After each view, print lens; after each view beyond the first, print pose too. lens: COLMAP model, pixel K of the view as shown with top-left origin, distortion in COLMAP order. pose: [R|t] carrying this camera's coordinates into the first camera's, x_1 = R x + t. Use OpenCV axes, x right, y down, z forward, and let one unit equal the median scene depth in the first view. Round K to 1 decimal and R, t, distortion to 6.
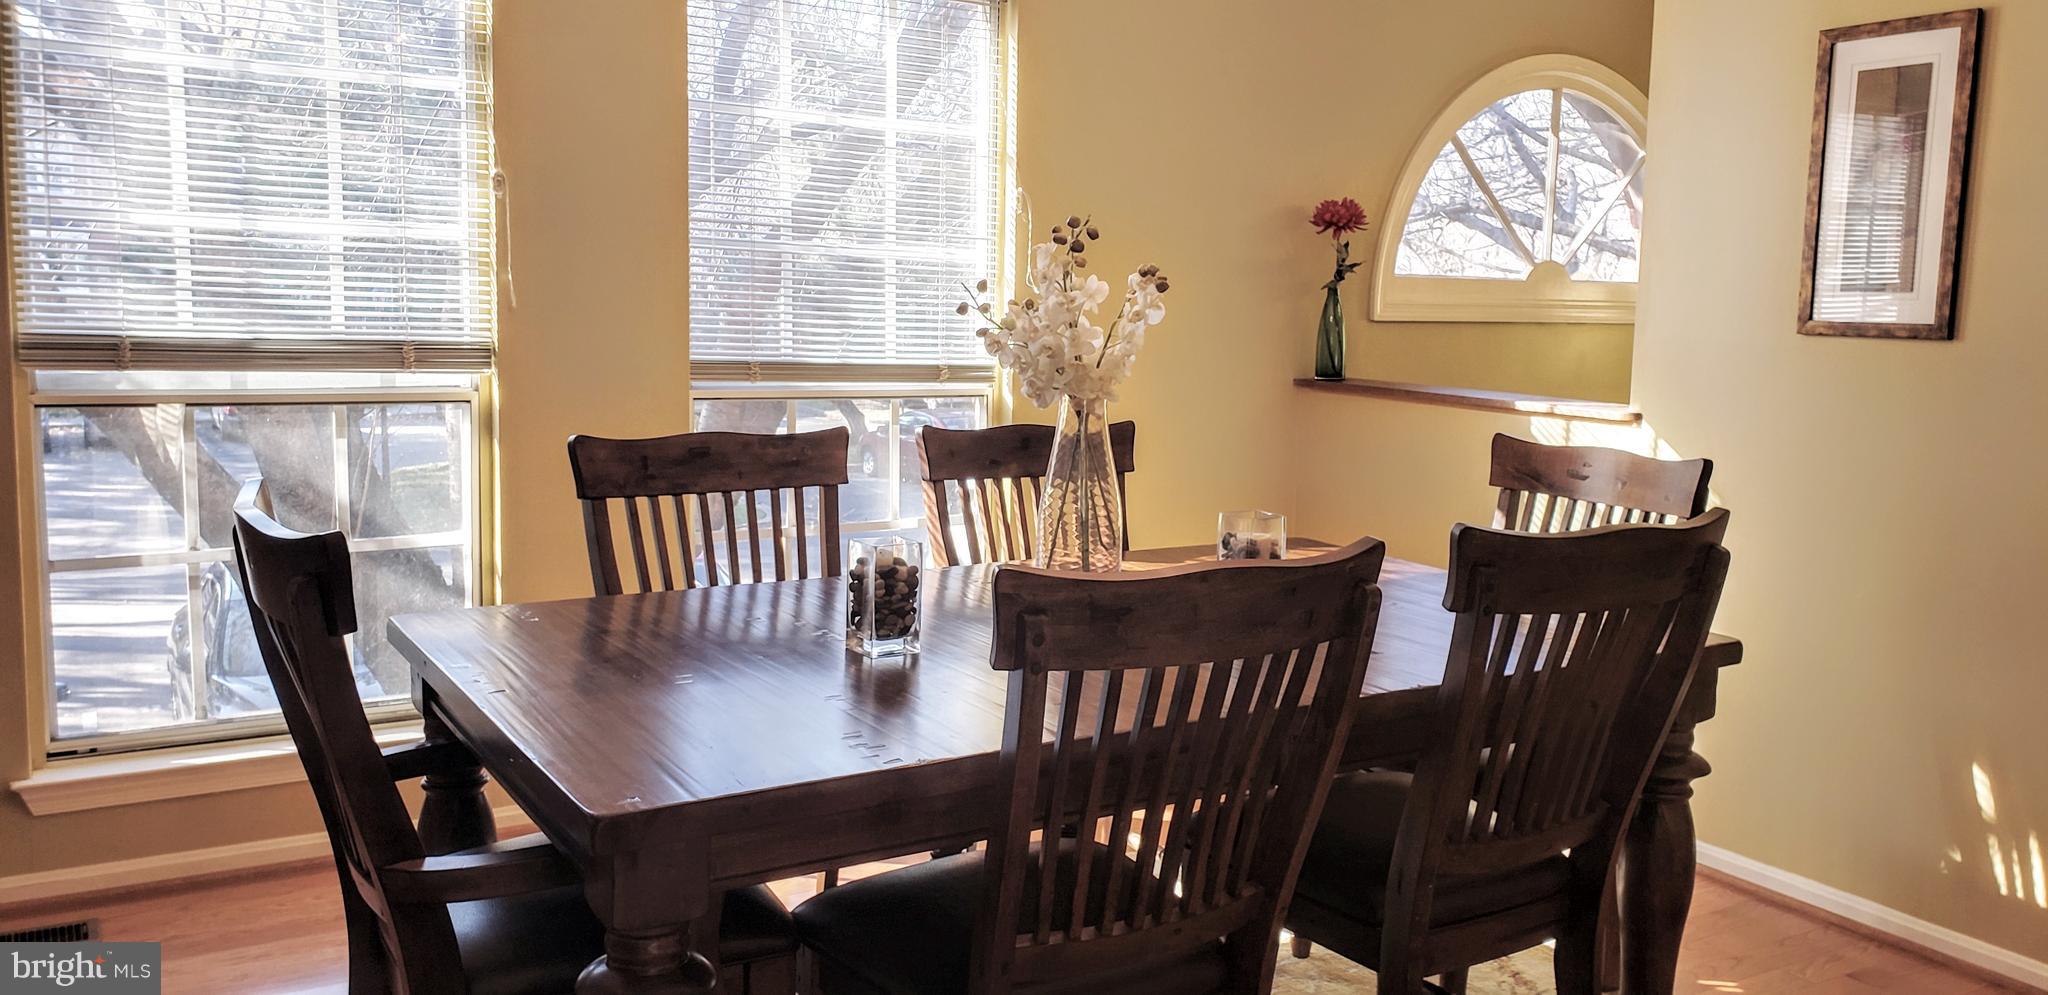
lens RADIAL K [[1561.1, 0, 1035.2], [0, 1561.1, 489.1], [0, 0, 1]] dist [0.054624, -0.004891]
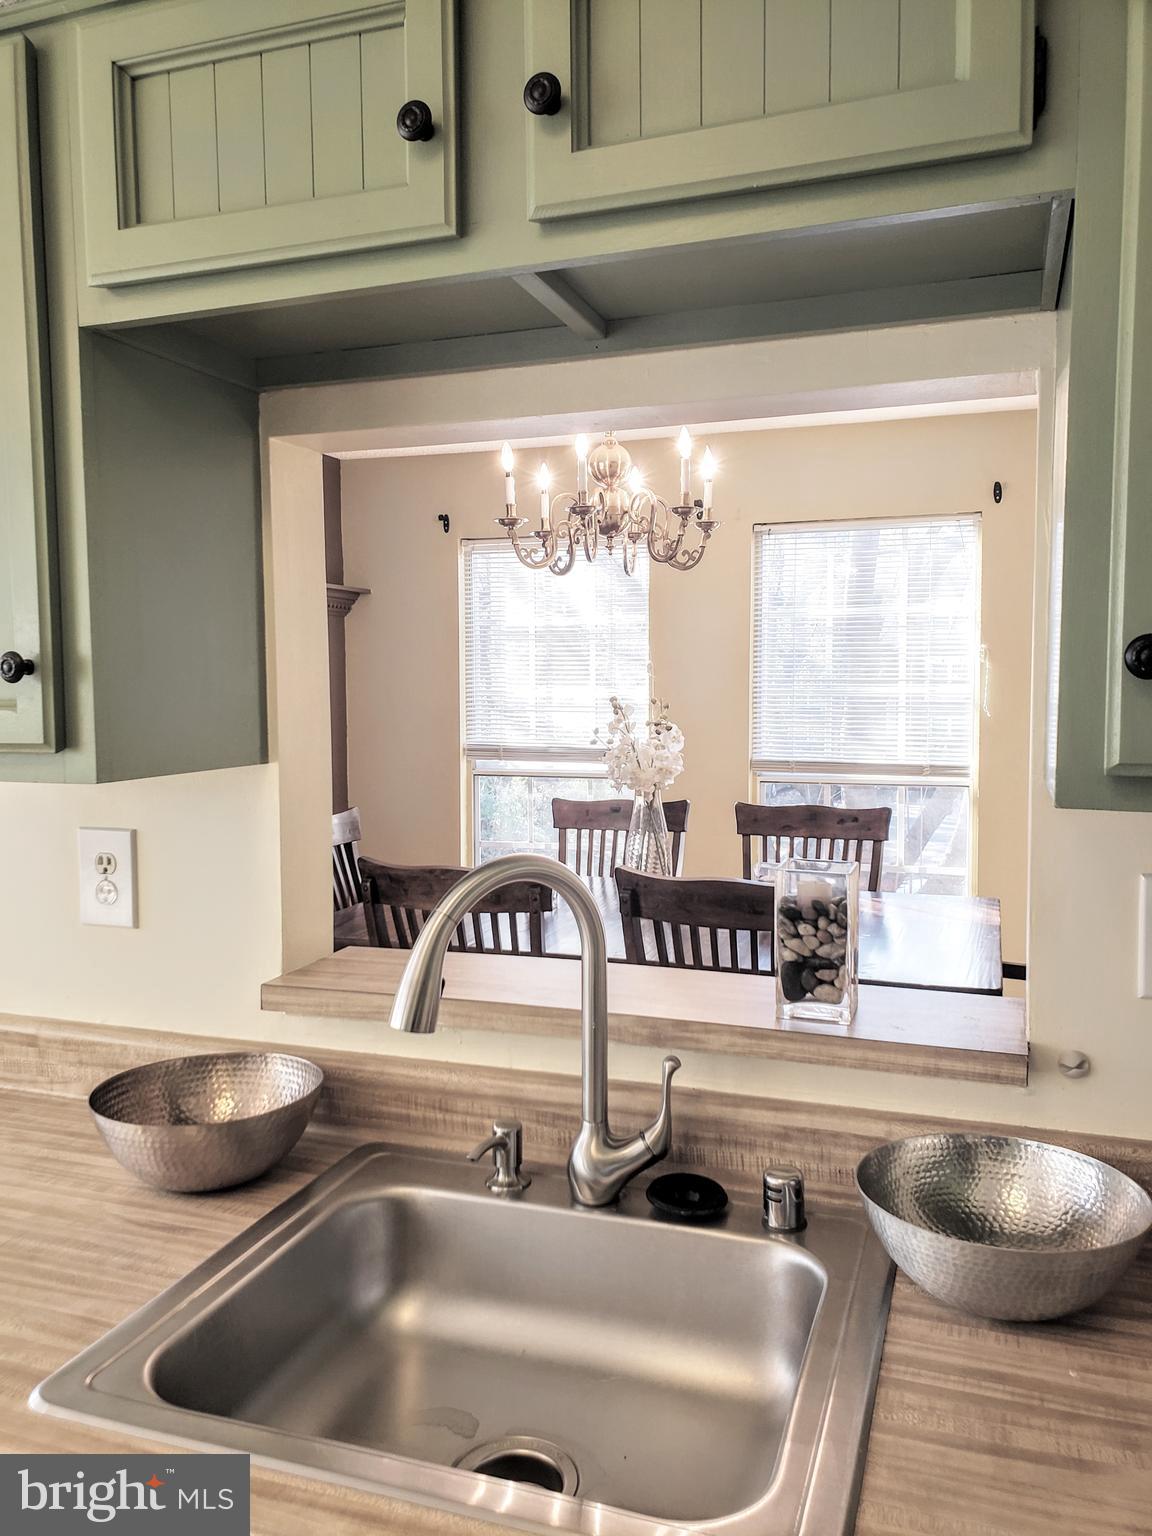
lens RADIAL K [[1173.6, 0, 575.9], [0, 1173.6, 765.3], [0, 0, 1]] dist [0.048137, -0.040740]
pose [[0.625041, 0.024519, -0.780207, 0.786998], [-0.073243, 0.996939, -0.027347, -0.030810], [0.777148, 0.074238, 0.624924, 0.047586]]
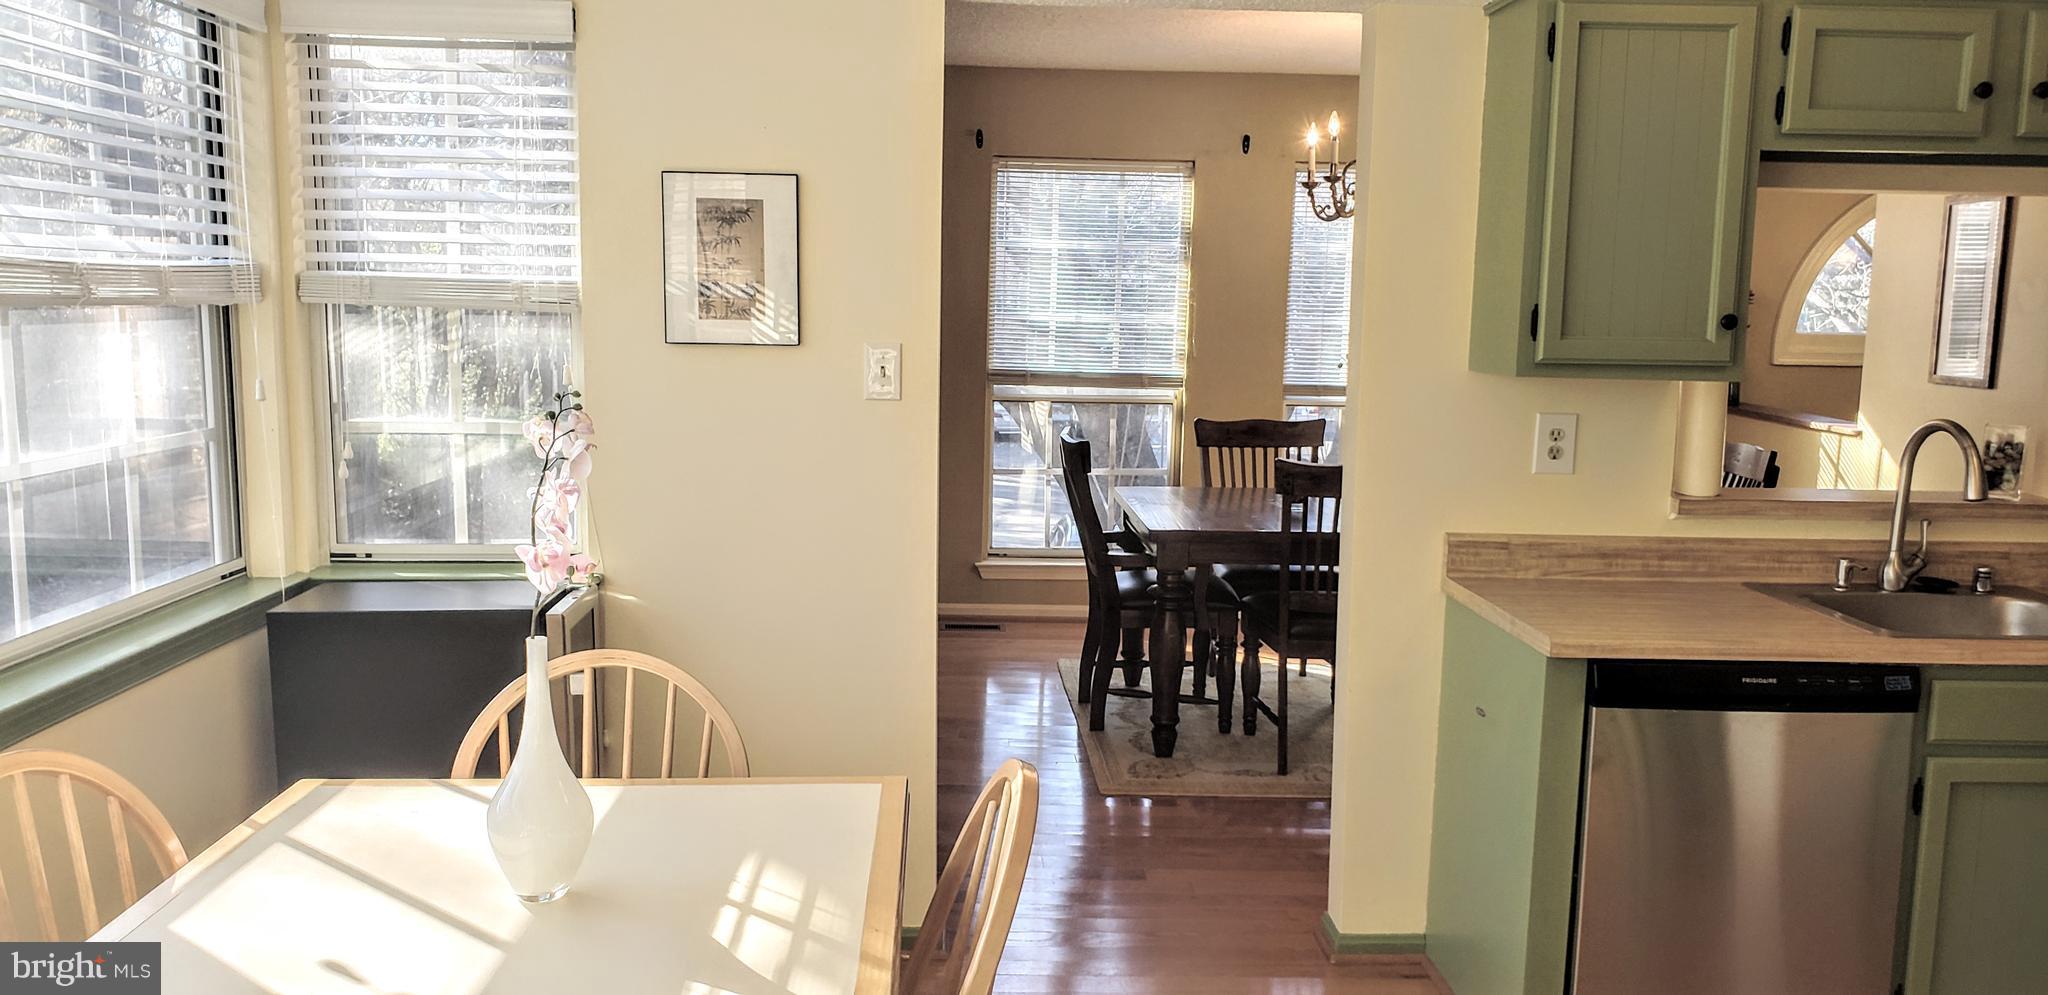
lens RADIAL K [[1561.1, 0, 1026.2], [0, 1561.1, 504.4], [0, 0, 1]] dist [0.054624, -0.004891]
pose [[0.873053, 0.058897, -0.484056, 0.497061], [-0.060056, 0.998109, 0.013125, 0.063516], [0.483913, 0.017612, 0.874939, -0.915645]]
